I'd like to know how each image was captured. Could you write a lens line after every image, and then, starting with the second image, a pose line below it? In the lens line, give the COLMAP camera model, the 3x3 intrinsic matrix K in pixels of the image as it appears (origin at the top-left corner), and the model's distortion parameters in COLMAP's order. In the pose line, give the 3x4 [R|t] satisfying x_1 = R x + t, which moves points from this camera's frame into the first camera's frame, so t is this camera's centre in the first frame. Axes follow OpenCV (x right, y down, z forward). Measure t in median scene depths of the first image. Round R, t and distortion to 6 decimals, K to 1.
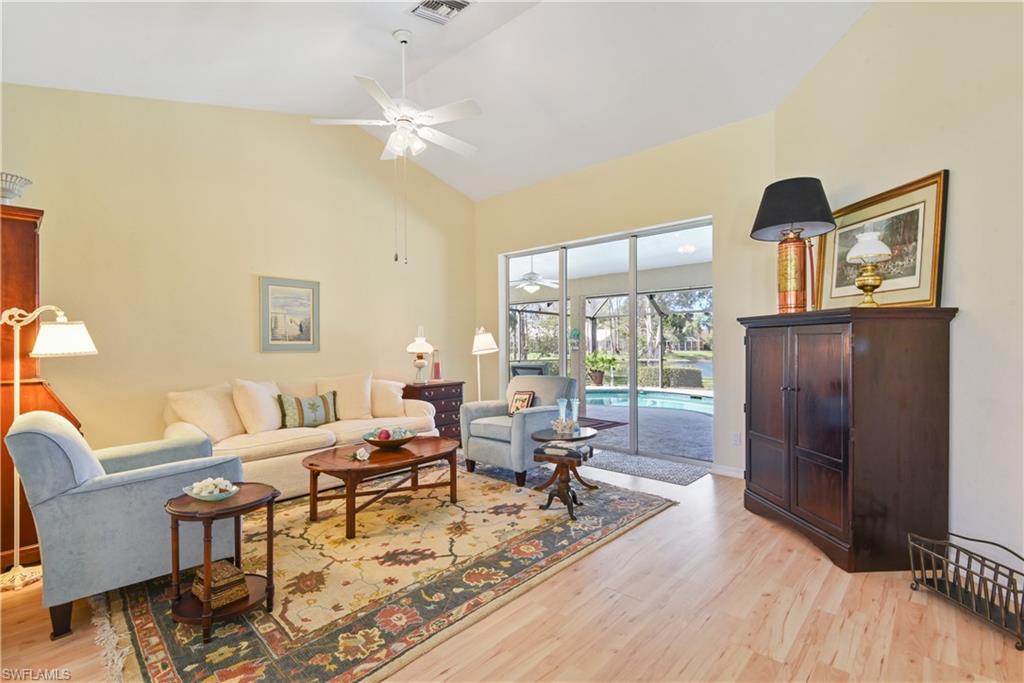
lens RADIAL K [[476.4, 0, 516.9], [0, 476.4, 347.2], [0, 0, 1]] dist [0.014890, -0.008367]
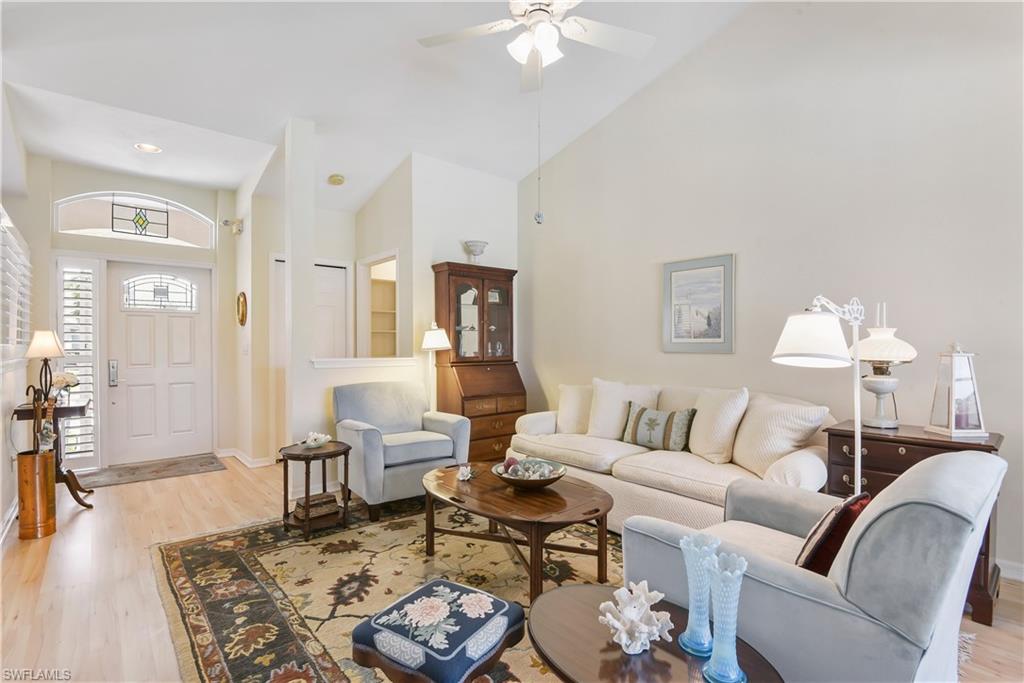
lens RADIAL K [[476.4, 0, 505.0], [0, 476.4, 341.1], [0, 0, 1]] dist [0.014890, -0.008367]
pose [[-0.157071, 0.002643, -0.987584, 0.625715], [0.008283, 0.999965, 0.001358, -0.021886], [0.987553, -0.007967, -0.157088, 1.467431]]
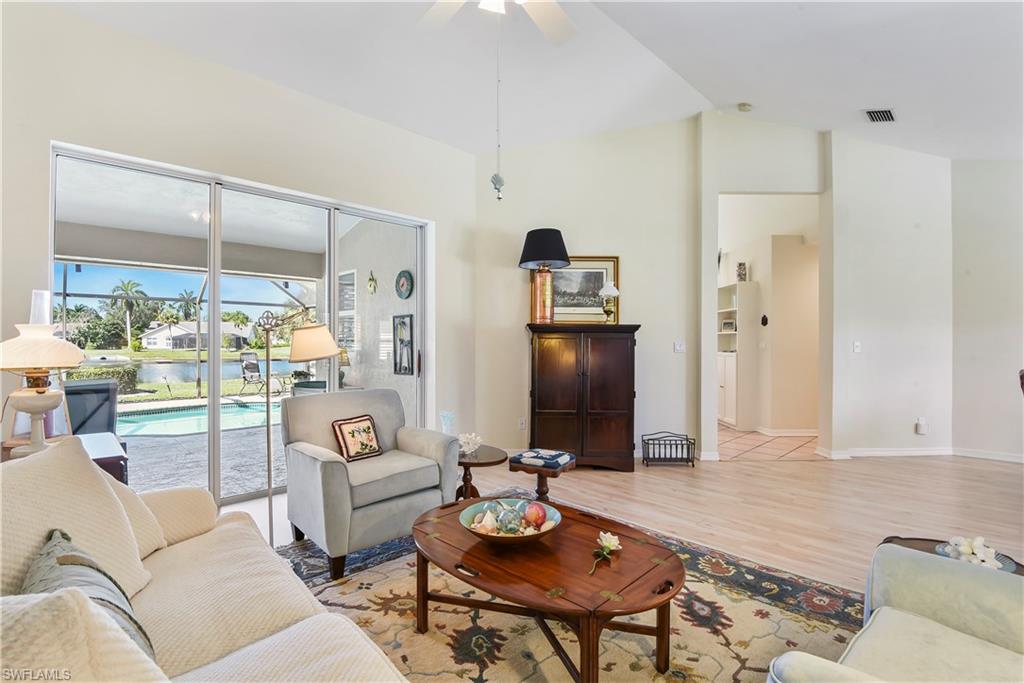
lens RADIAL K [[476.4, 0, 515.4], [0, 476.4, 339.6], [0, 0, 1]] dist [0.014890, -0.008367]
pose [[0.057376, -0.009393, 0.998308, -1.112837], [-0.000662, 0.999955, 0.009447, -0.043439], [-0.998352, -0.001203, 0.057367, 1.312415]]
